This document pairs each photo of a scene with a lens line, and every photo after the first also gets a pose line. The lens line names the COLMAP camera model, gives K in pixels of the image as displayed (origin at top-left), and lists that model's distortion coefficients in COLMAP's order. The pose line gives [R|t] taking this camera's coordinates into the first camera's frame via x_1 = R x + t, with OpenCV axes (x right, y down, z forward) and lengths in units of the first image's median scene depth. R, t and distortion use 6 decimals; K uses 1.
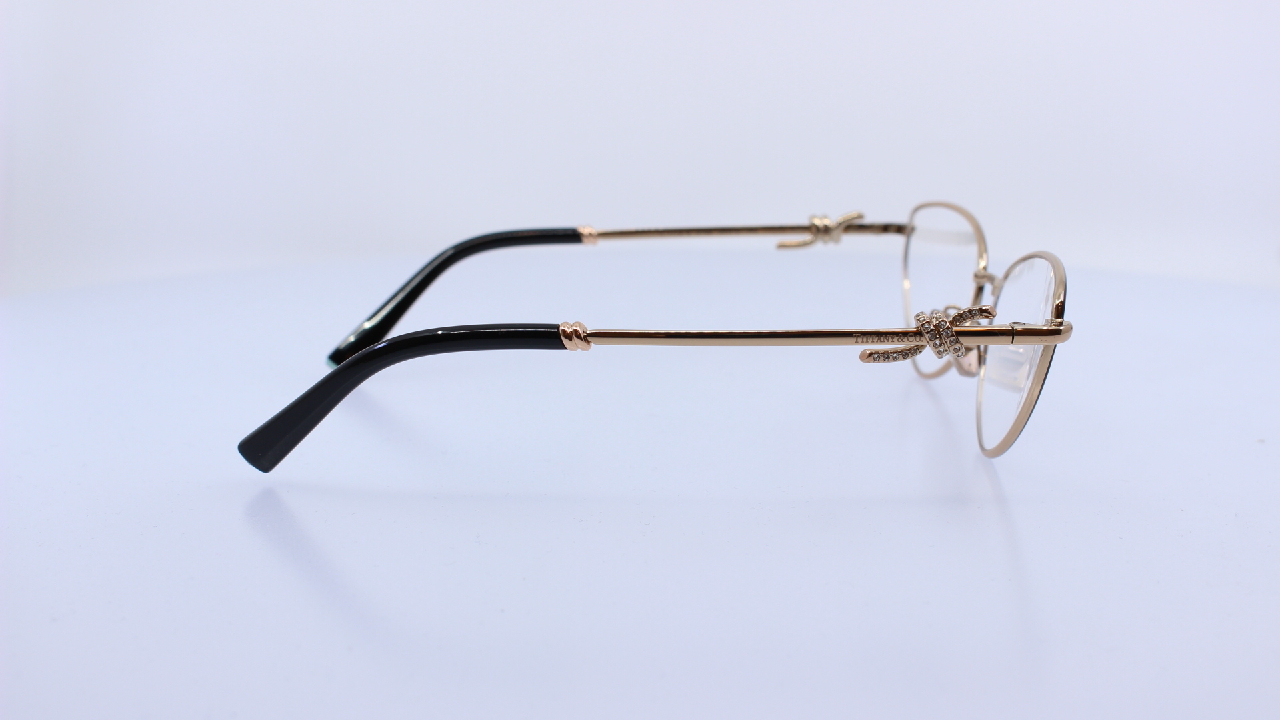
lens RADIAL K [[1533.1, 0, 640.0], [0, 1533.1, 360.0], [0, 0, 1]] dist [-0.074123, -0.011091]
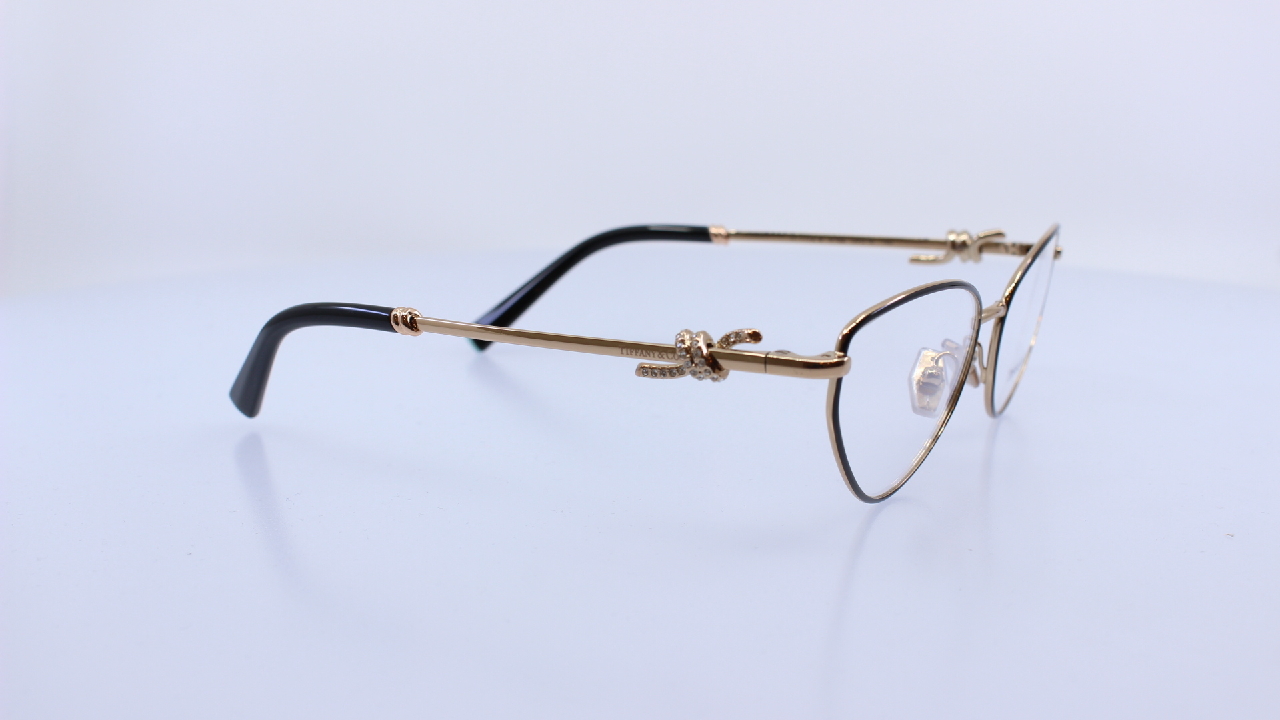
lens RADIAL K [[1533.1, 0, 640.0], [0, 1533.1, 360.0], [0, 0, 1]] dist [-0.074123, -0.011091]
pose [[0.862432, 0.104484, -0.495272, 0.440259], [-0.103170, 0.994209, 0.030087, -0.026522], [0.495547, 0.025149, 0.868217, 0.118108]]
